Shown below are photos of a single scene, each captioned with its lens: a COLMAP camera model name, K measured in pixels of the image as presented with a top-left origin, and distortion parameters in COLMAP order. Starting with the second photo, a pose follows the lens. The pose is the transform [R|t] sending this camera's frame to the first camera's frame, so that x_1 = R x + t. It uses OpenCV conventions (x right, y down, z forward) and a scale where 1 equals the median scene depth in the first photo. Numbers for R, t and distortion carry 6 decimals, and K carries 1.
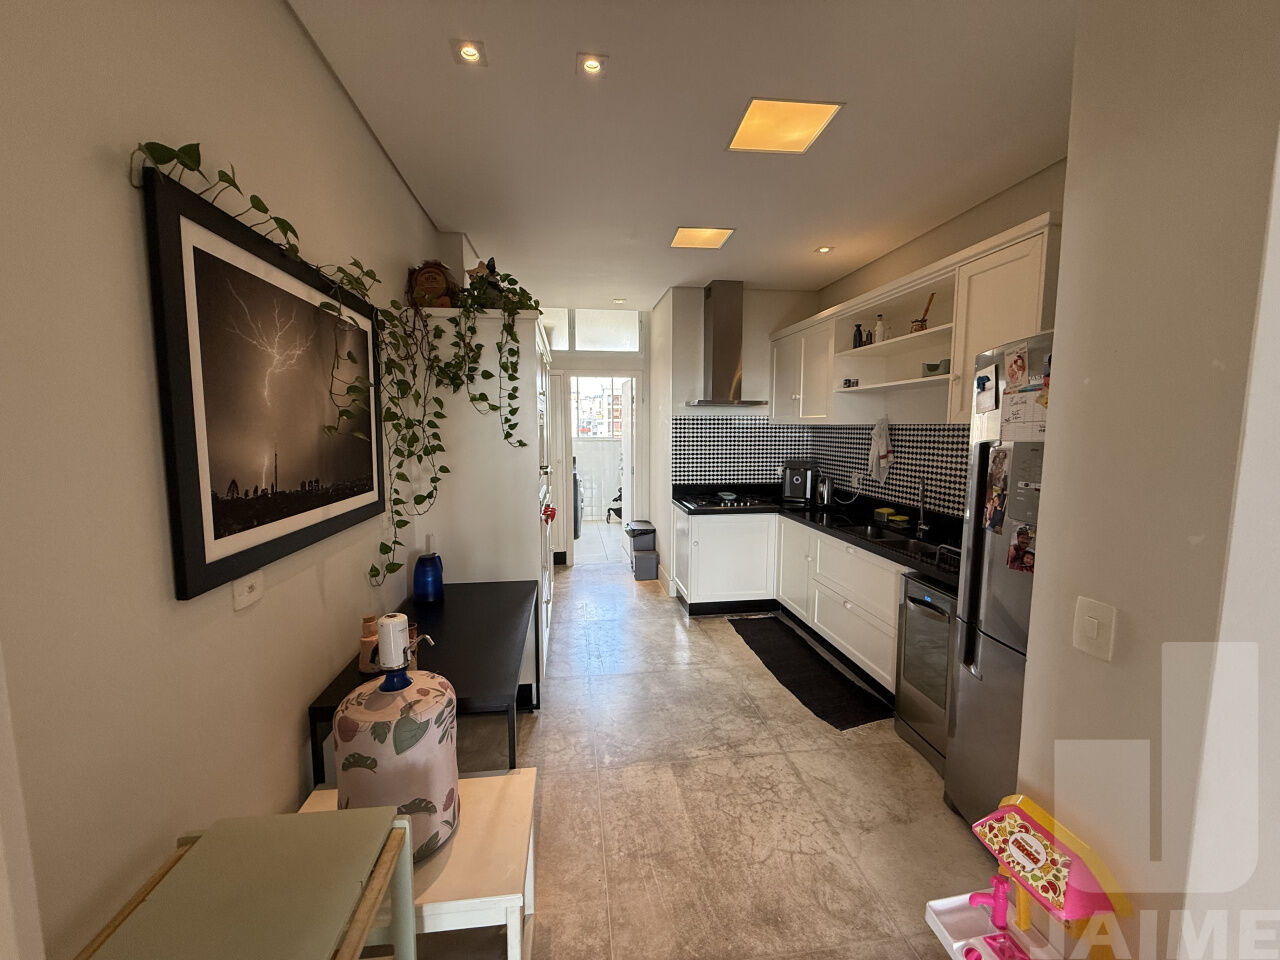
lens RADIAL K [[508.9, 0, 635.9], [0, 508.9, 477.8], [0, 0, 1]] dist [-0.001298, 0.000478]
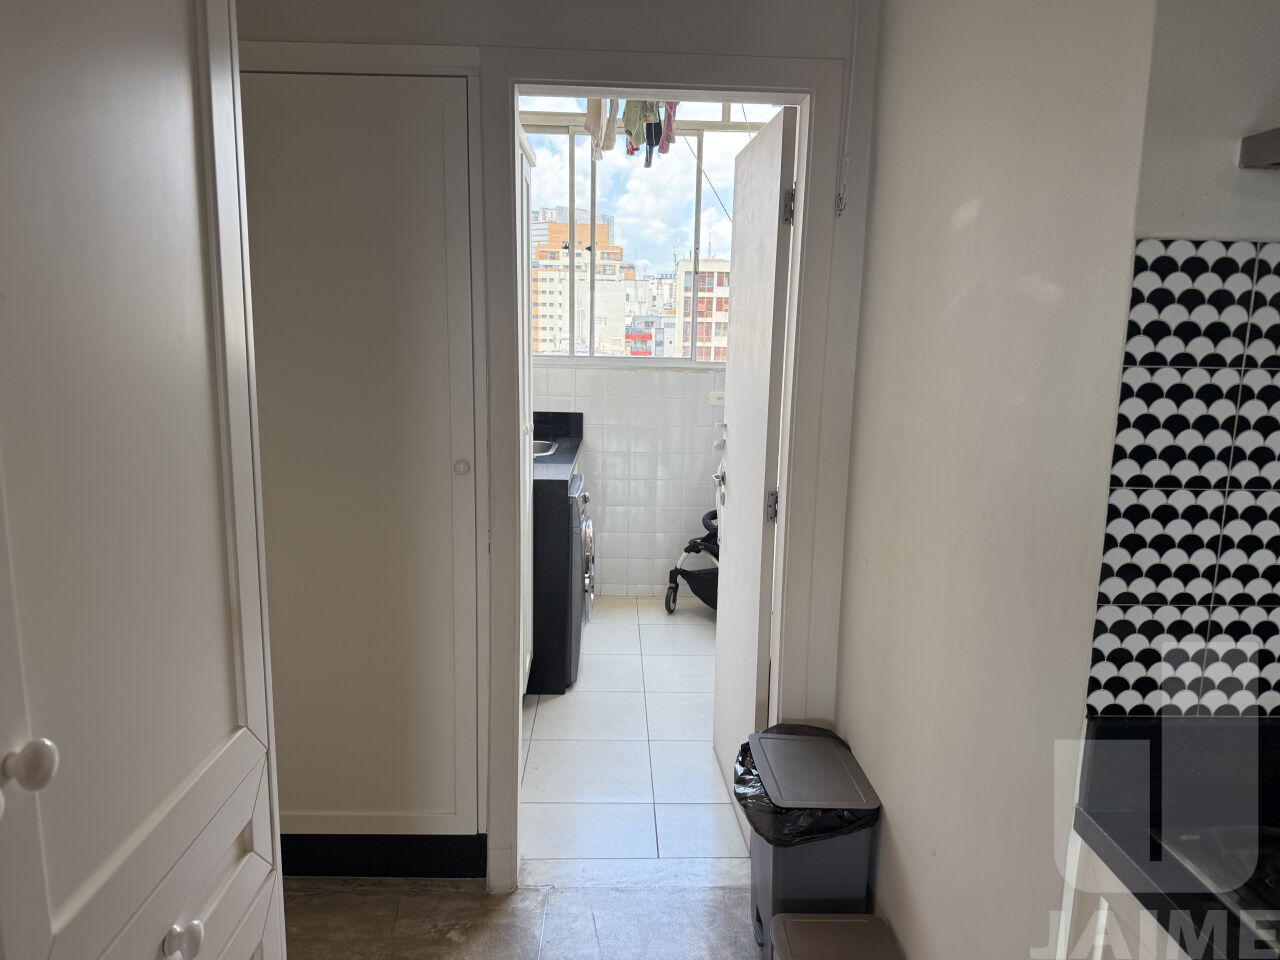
lens RADIAL K [[894.1, 0, 640.2], [0, 894.1, 478.9], [0, 0, 1]] dist [0.075520, -0.038033]
pose [[0.994456, 0.037743, -0.098143, -0.019430], [-0.031706, 0.997550, 0.062361, -0.037714], [0.100256, -0.058904, 0.993217, 0.408479]]
